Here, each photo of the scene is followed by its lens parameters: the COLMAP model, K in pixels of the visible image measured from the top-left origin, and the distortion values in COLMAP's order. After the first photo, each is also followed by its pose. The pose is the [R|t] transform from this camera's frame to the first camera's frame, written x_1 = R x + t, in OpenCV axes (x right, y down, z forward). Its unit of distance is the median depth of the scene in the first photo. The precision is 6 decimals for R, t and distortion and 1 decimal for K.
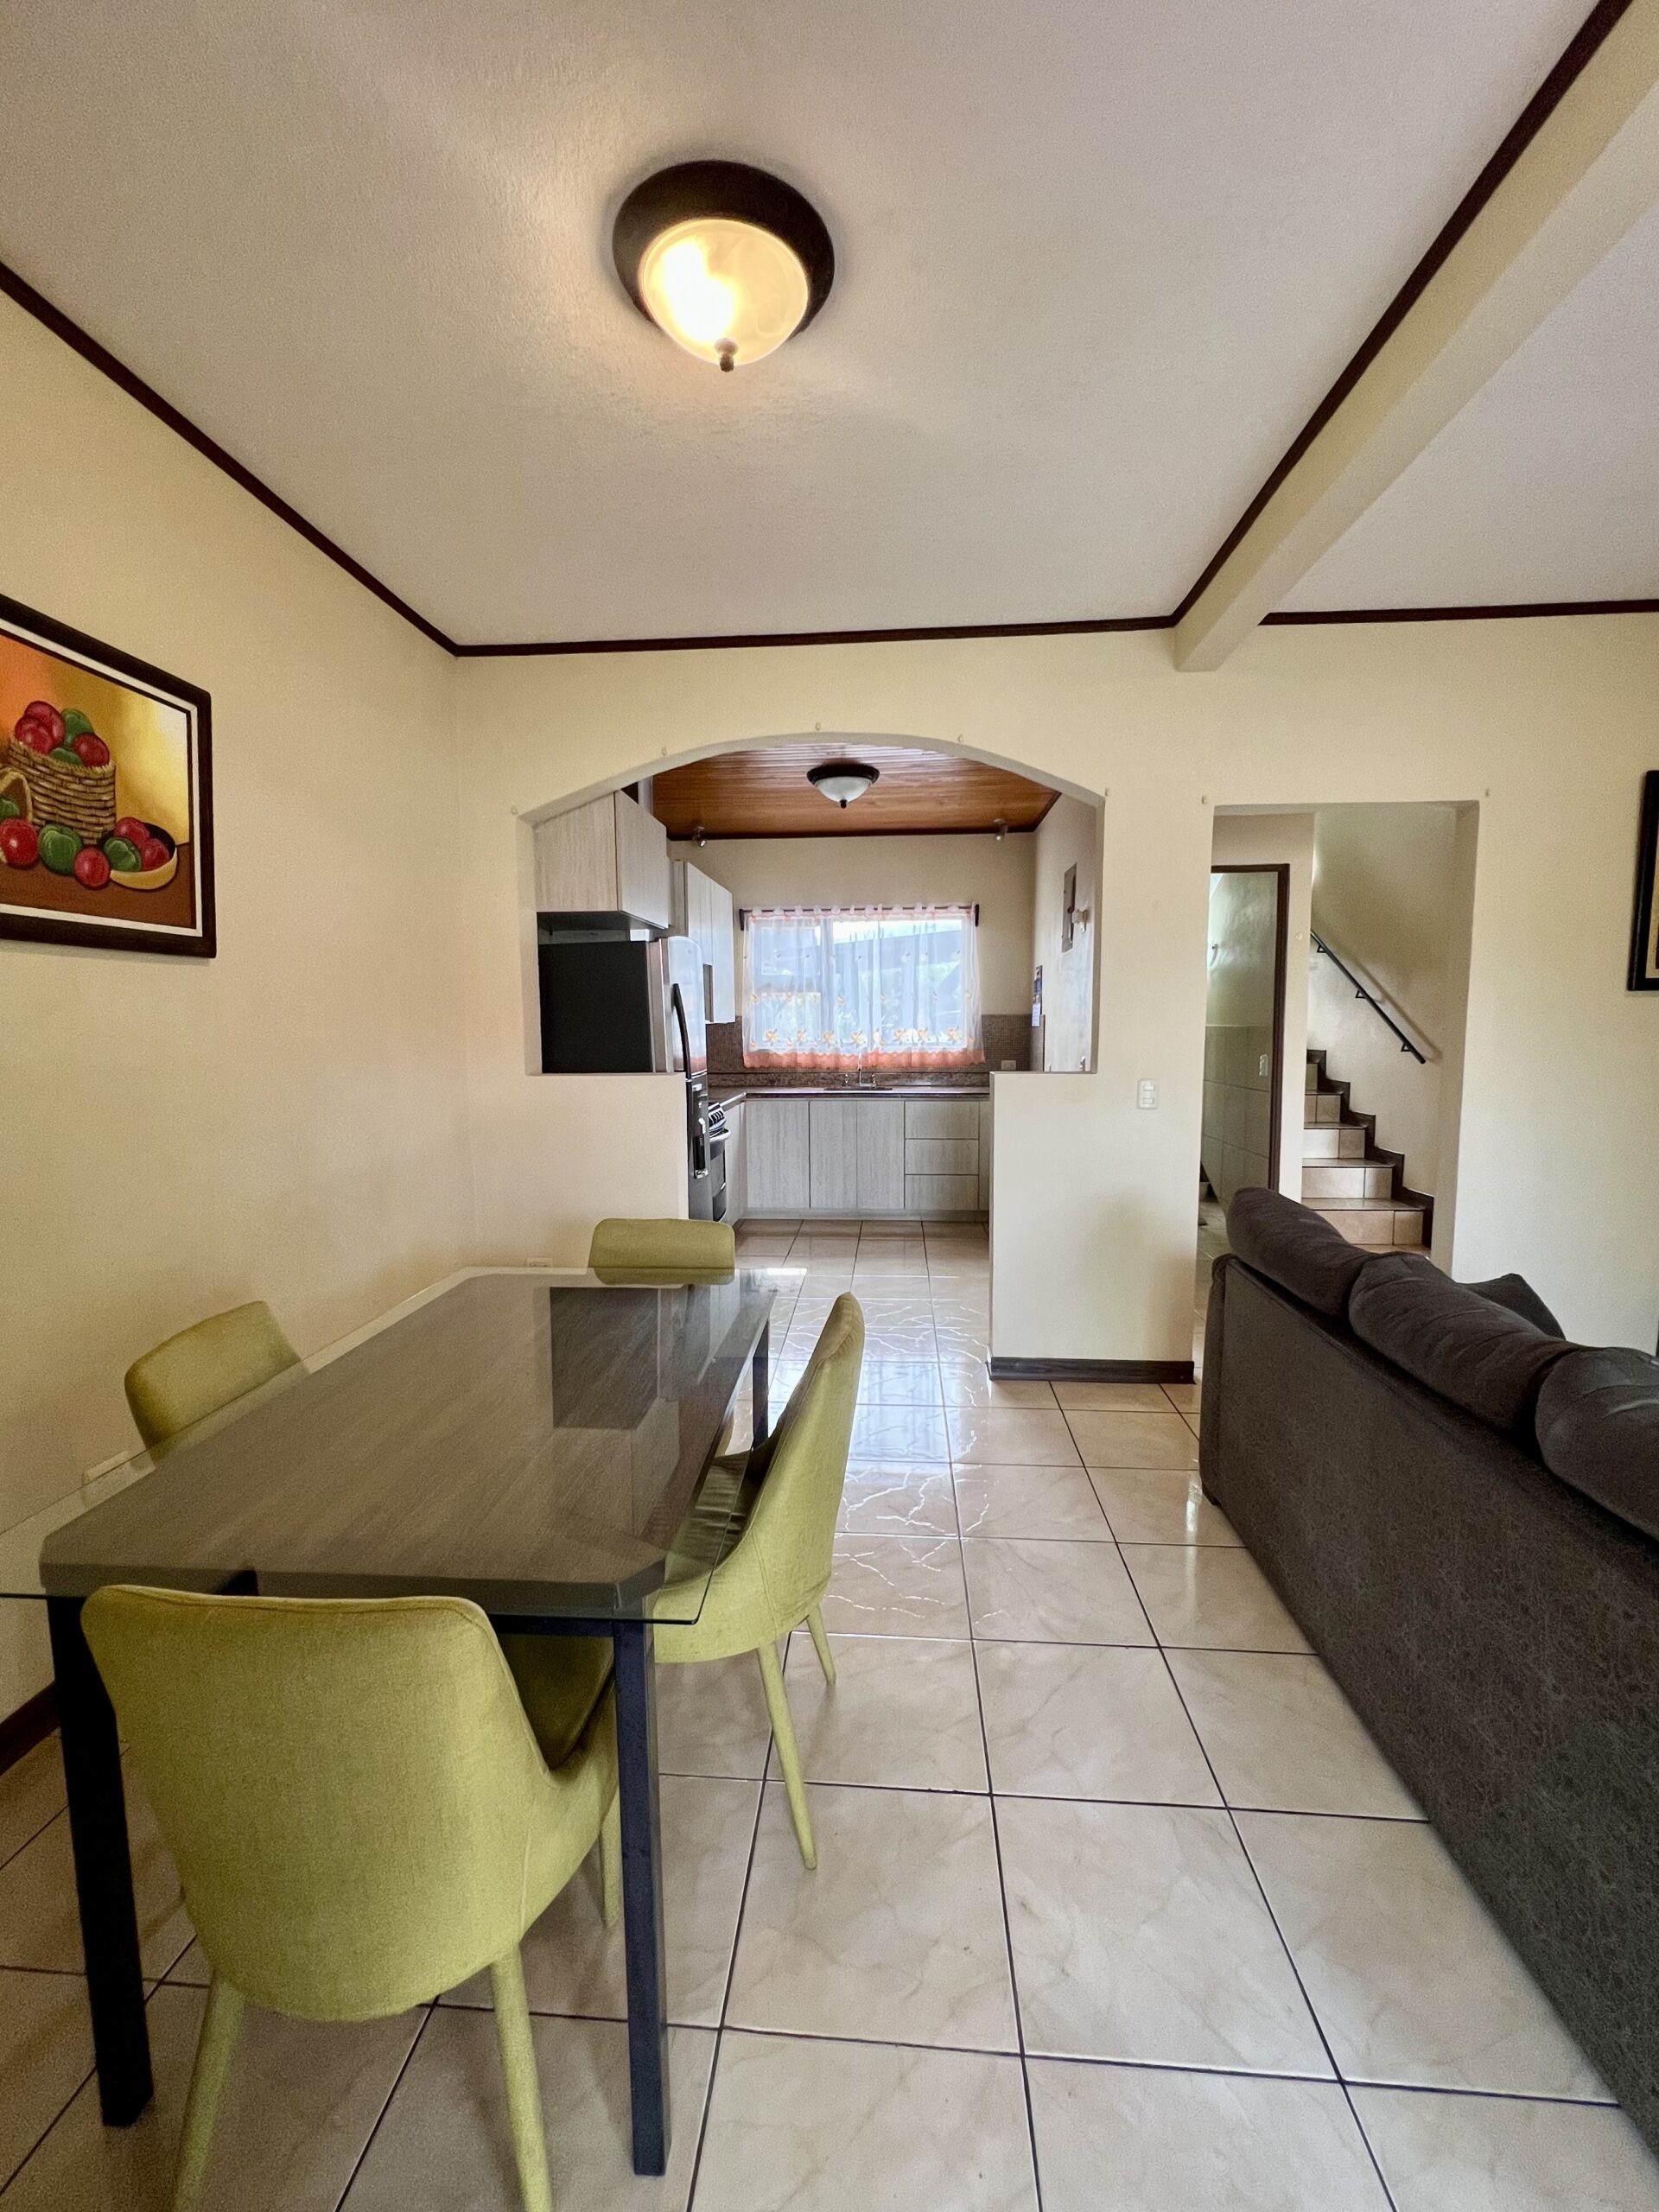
lens RADIAL K [[901.0, 0, 829.5], [0, 901.0, 1106.0], [0, 0, 1]] dist [-0.000059, 0.000002]
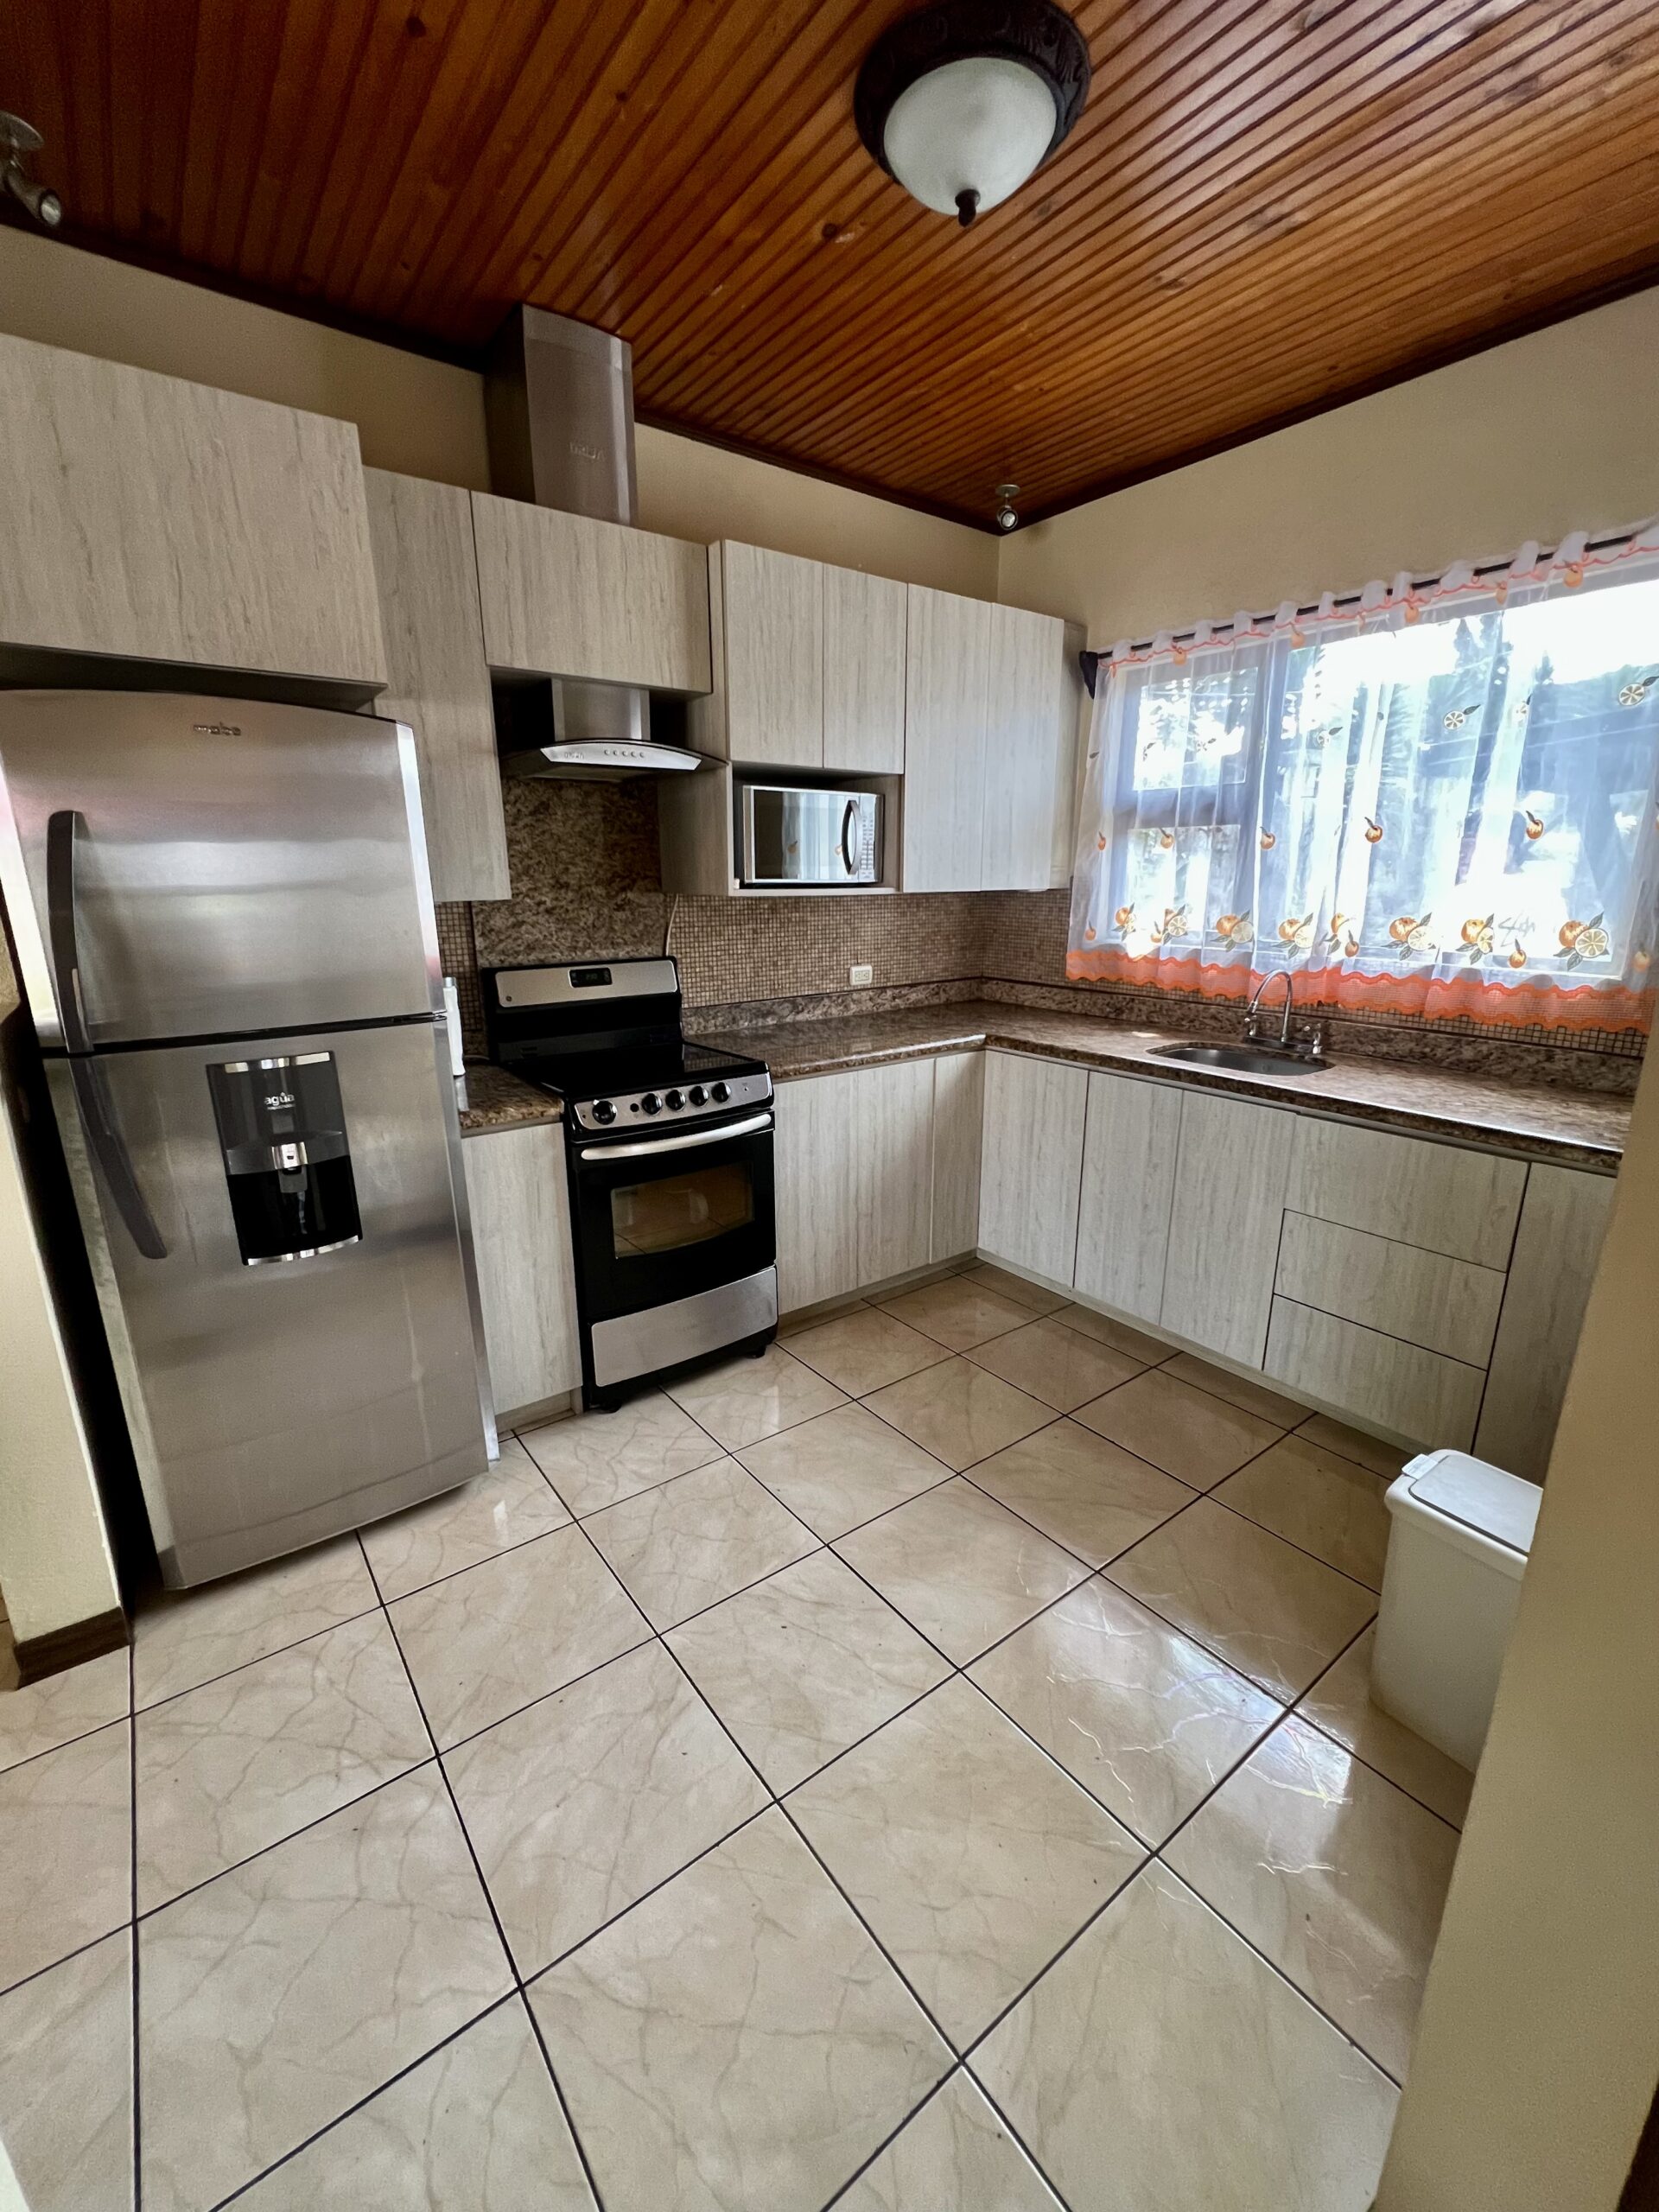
lens RADIAL K [[901.0, 0, 829.5], [0, 901.0, 1106.0], [0, 0, 1]] dist [-0.000059, 0.000002]
pose [[0.664019, 0.192527, -0.722504, 0.208364], [-0.076236, 0.978679, 0.190725, -0.060047], [0.743819, -0.071564, 0.664539, 0.549513]]
